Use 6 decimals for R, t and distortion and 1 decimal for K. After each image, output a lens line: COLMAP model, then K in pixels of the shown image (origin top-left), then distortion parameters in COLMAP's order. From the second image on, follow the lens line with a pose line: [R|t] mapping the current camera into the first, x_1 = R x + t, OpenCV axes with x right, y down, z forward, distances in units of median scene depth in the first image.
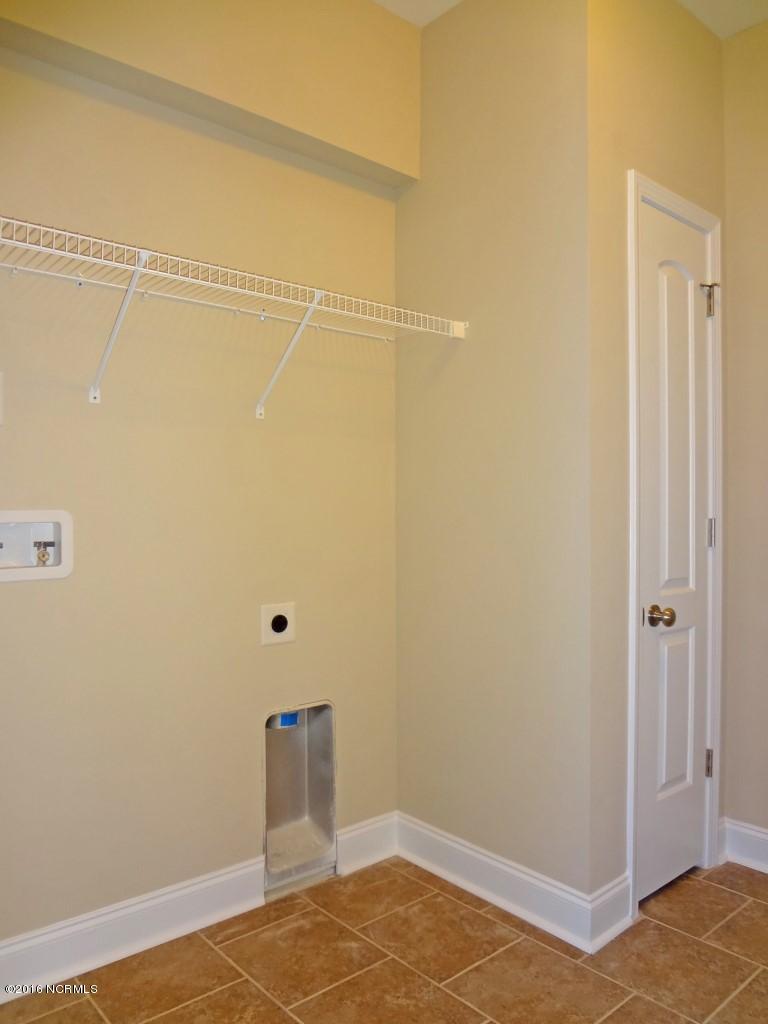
lens RADIAL K [[758.8, 0, 387.2], [0, 758.8, 512.6], [0, 0, 1]] dist [-0.043613, 0.003682]
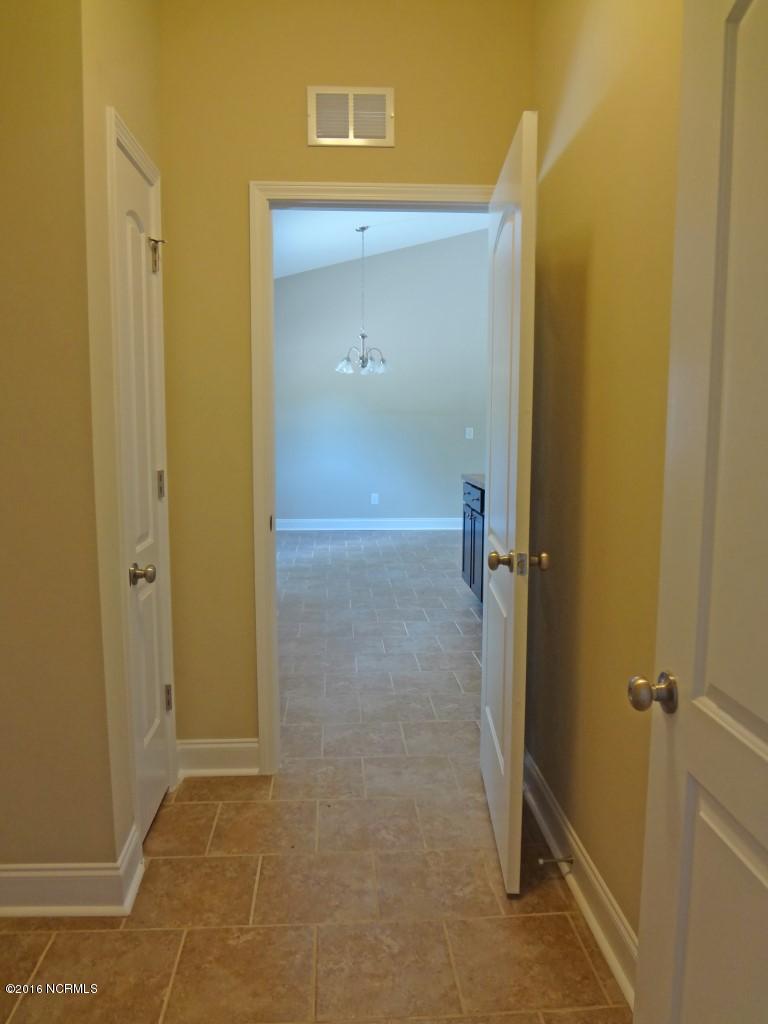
lens RADIAL K [[758.8, 0, 387.0], [0, 758.8, 507.7], [0, 0, 1]] dist [-0.043613, 0.003682]
pose [[0.625098, -0.099271, 0.774207, -0.232246], [0.016815, 0.993362, 0.113795, -0.065952], [-0.780365, -0.058115, 0.622618, 0.127306]]
